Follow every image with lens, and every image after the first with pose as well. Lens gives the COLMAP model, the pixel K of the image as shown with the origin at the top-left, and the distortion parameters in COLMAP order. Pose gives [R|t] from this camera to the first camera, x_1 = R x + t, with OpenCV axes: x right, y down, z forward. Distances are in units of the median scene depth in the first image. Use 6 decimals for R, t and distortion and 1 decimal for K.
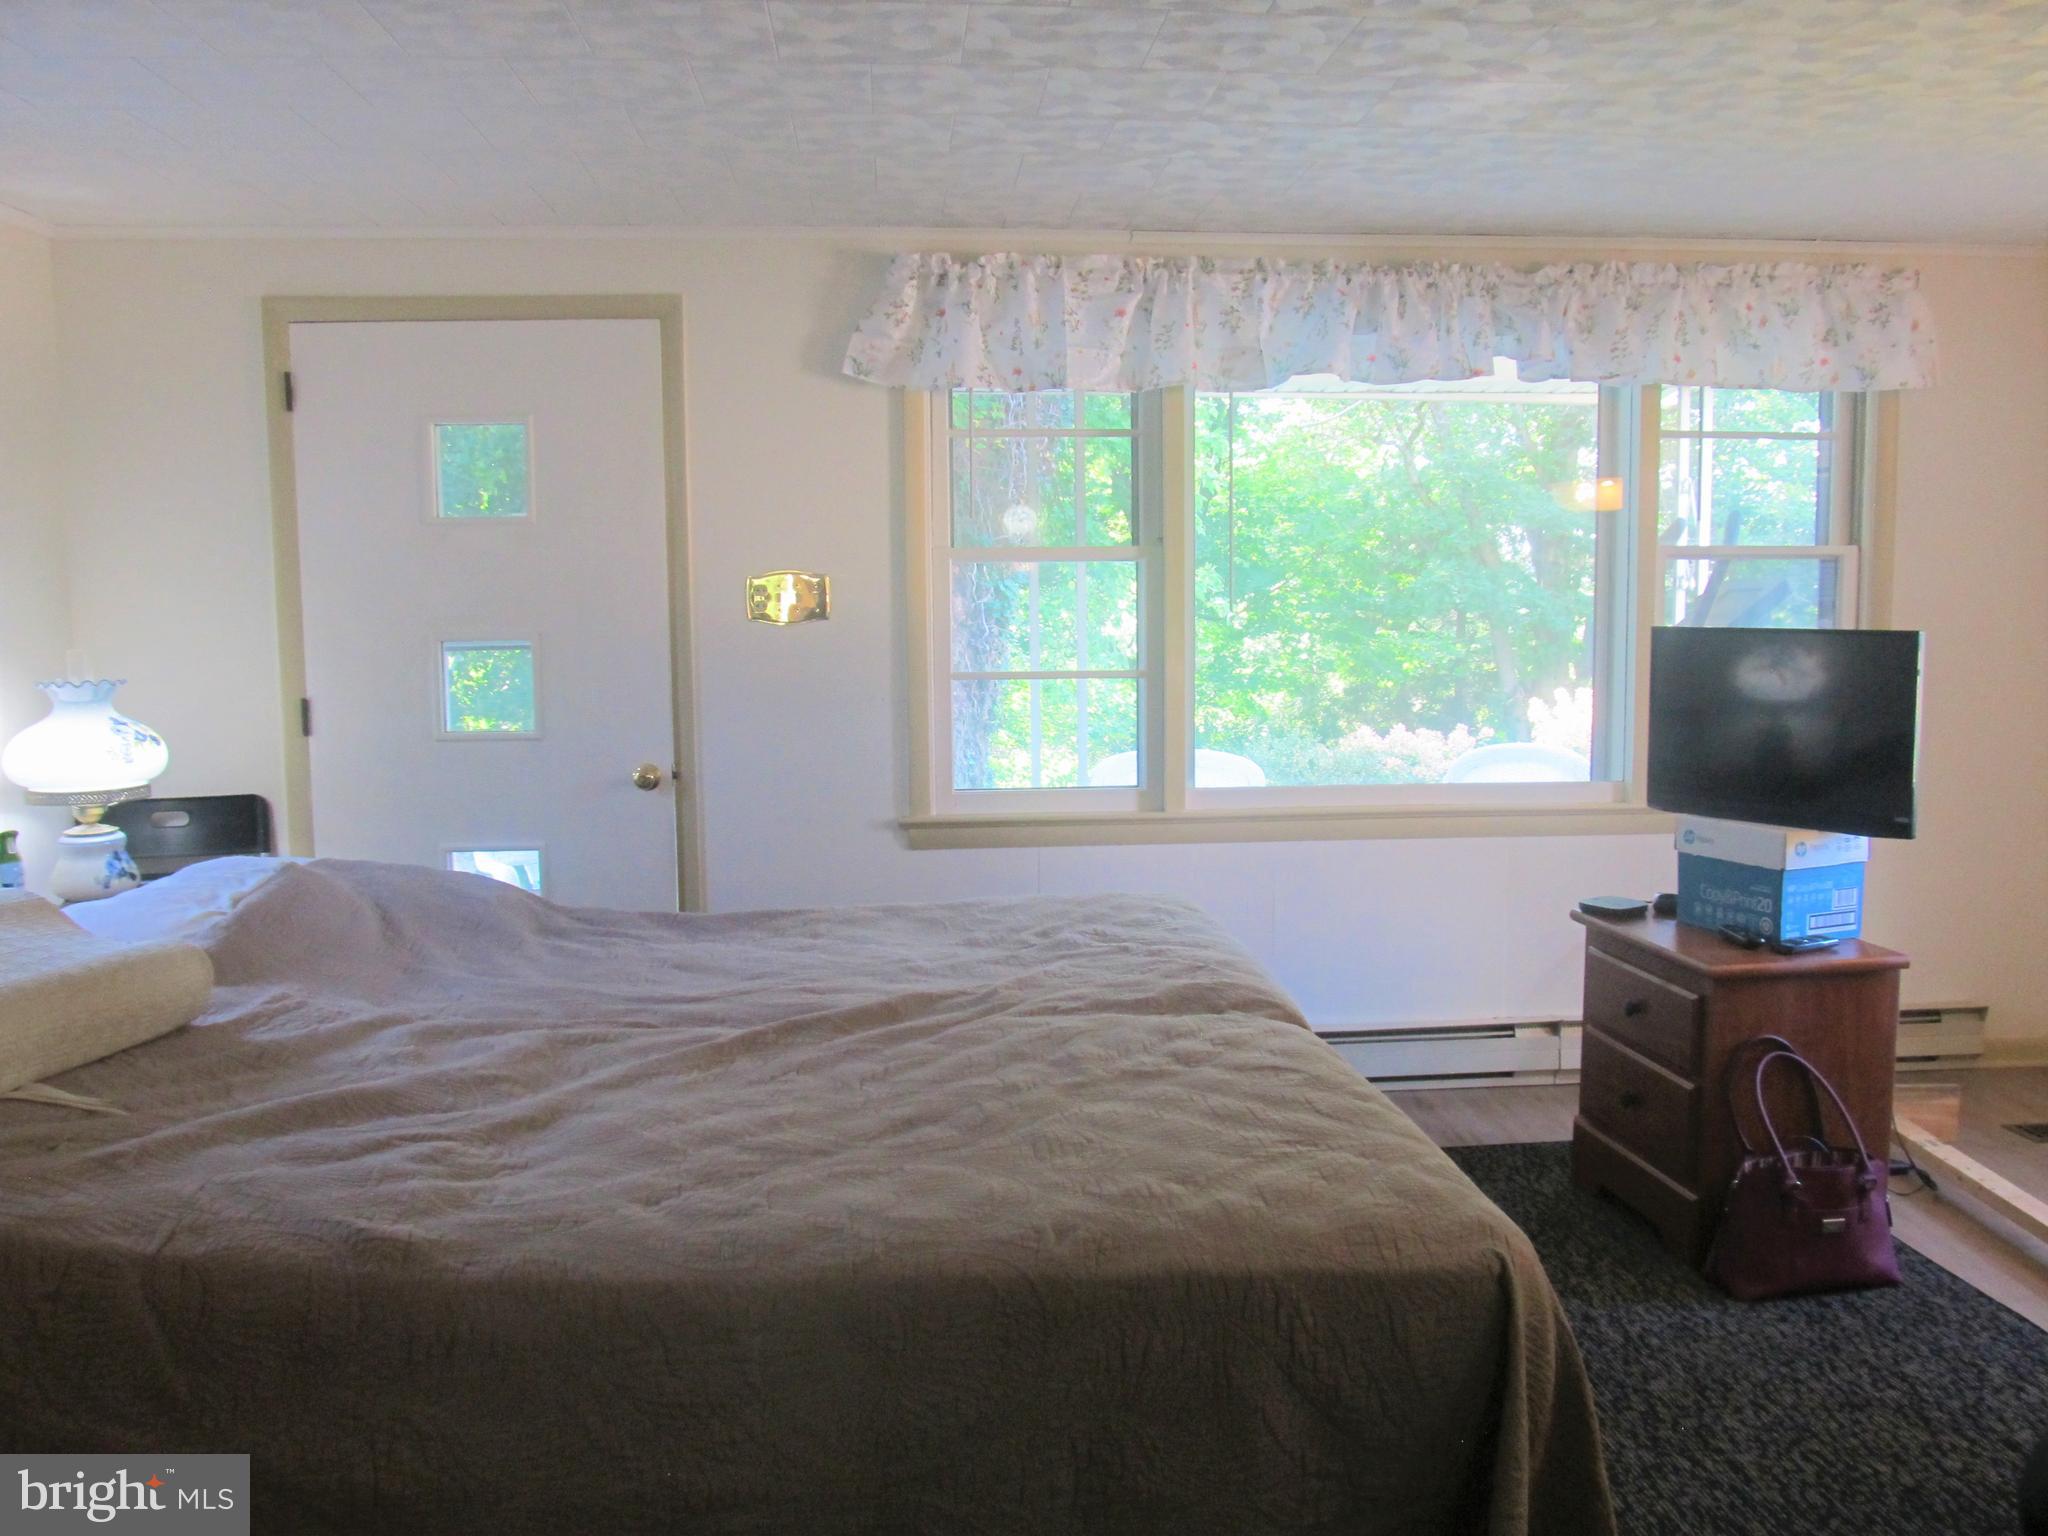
lens RADIAL K [[1680.6, 0, 1024.0], [0, 1680.6, 768.0], [0, 0, 1]] dist [-0.063495, 0.012722]
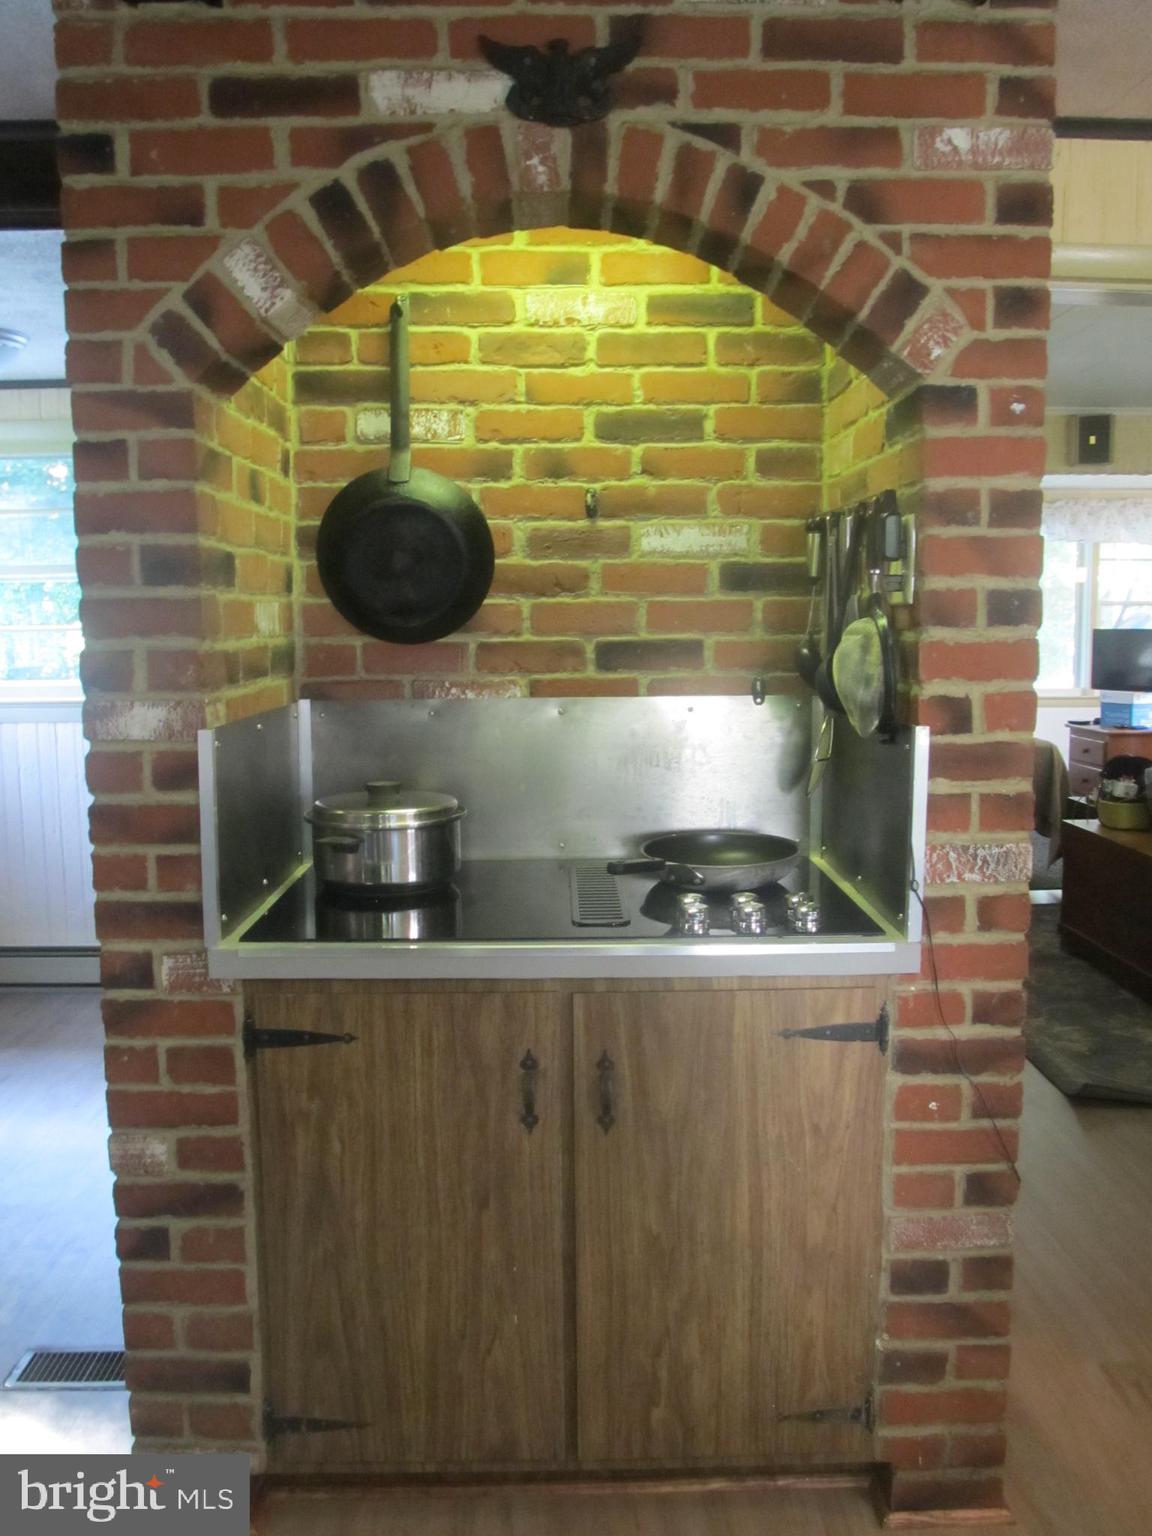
lens RADIAL K [[1260.4, 0, 576.0], [0, 1260.4, 768.0], [0, 0, 1]] dist [-0.063495, 0.012722]
pose [[0.998767, 0.008270, -0.048940, -0.454087], [-0.007361, 0.999798, 0.018721, 0.133186], [0.049085, -0.018338, 0.998626, -1.327760]]
